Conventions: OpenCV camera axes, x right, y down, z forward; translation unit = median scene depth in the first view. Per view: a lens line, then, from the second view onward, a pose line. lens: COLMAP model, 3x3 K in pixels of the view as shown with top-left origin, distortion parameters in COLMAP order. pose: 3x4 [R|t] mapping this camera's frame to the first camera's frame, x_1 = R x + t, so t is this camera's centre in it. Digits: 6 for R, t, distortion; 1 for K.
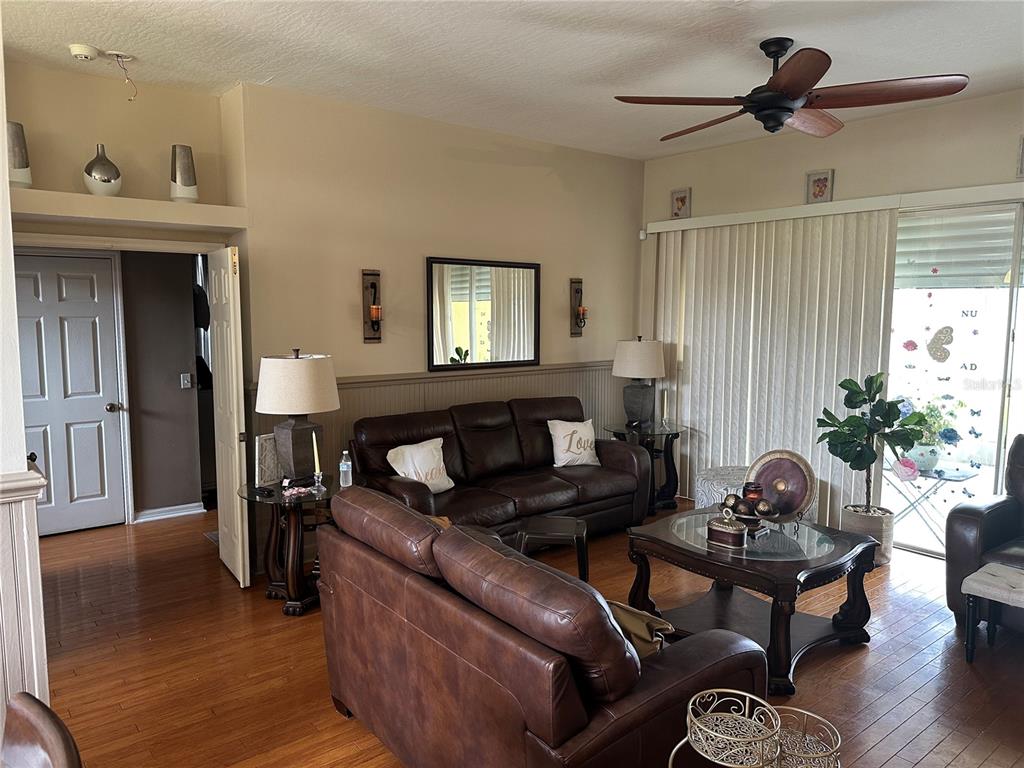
lens RADIAL K [[713.5, 0, 523.8], [0, 713.5, 384.8], [0, 0, 1]] dist [0.034087, -0.054489]
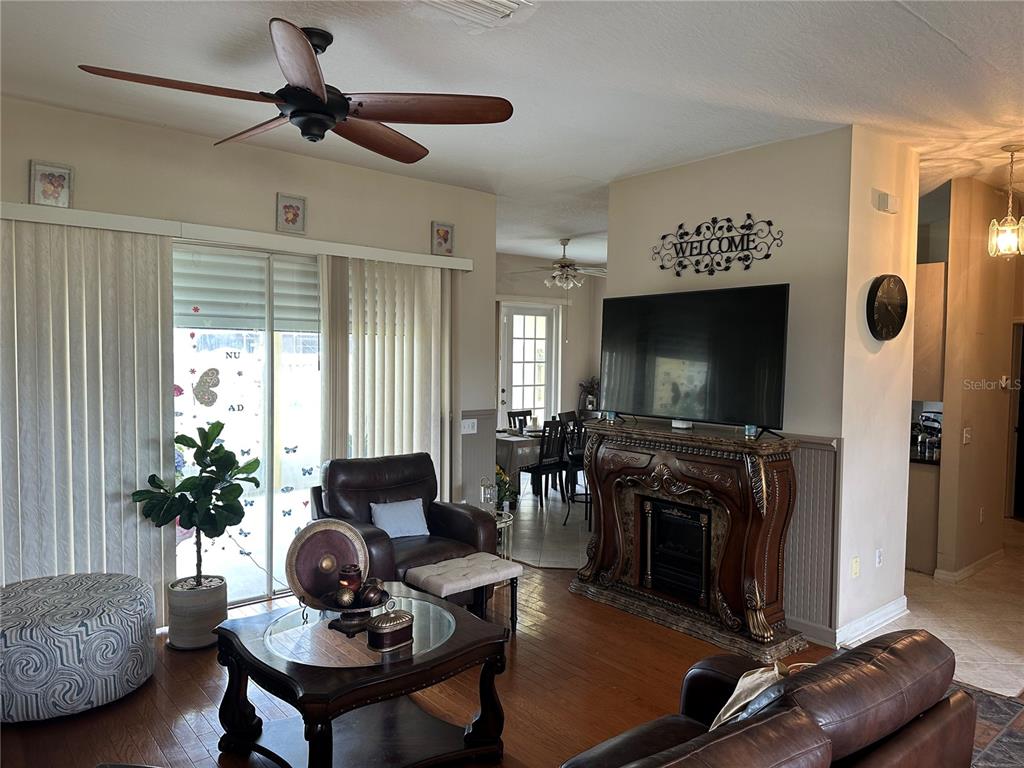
lens RADIAL K [[698.9, 0, 512.0], [0, 698.9, 384.0], [0, 0, 1]] dist [0.126331, -0.238388]
pose [[-0.000336, -0.049644, 0.998767, -0.367737], [0.091594, 0.994567, 0.049466, -0.072316], [-0.995796, 0.091498, 0.004213, 0.610488]]
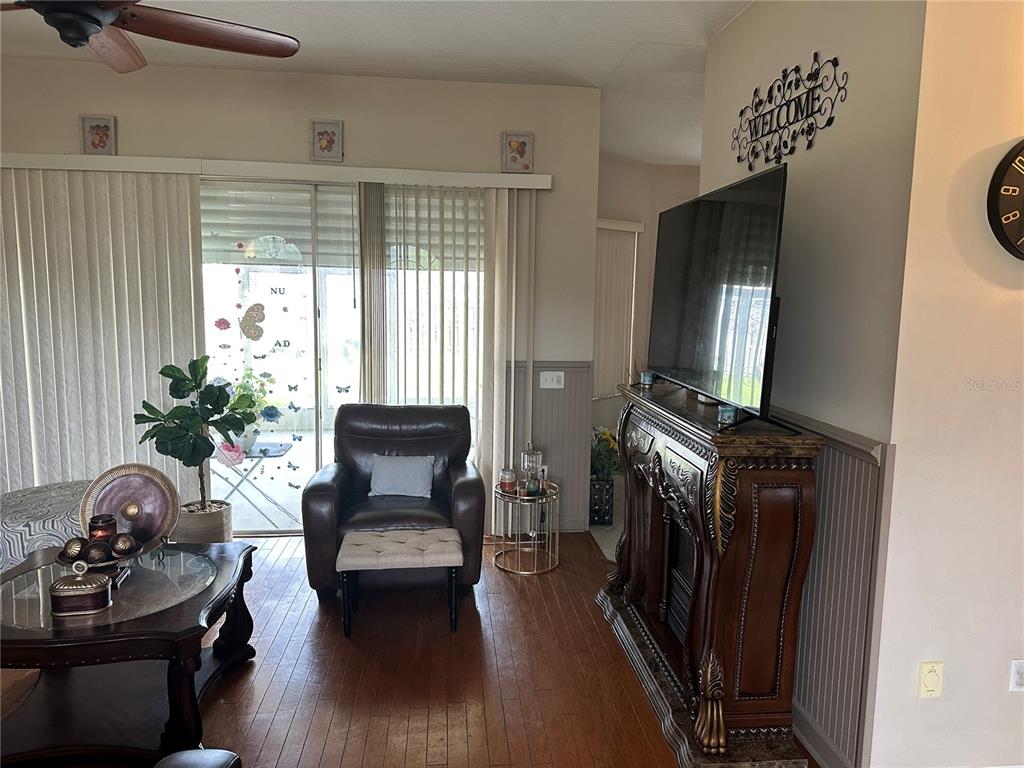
lens RADIAL K [[713.5, 0, 523.8], [0, 713.5, 384.8], [0, 0, 1]] dist [0.034087, -0.054489]
pose [[0.553481, -0.102102, 0.826580, -0.032661], [0.070964, 0.994629, 0.075342, -0.019145], [-0.829833, 0.016957, 0.557754, 0.153507]]
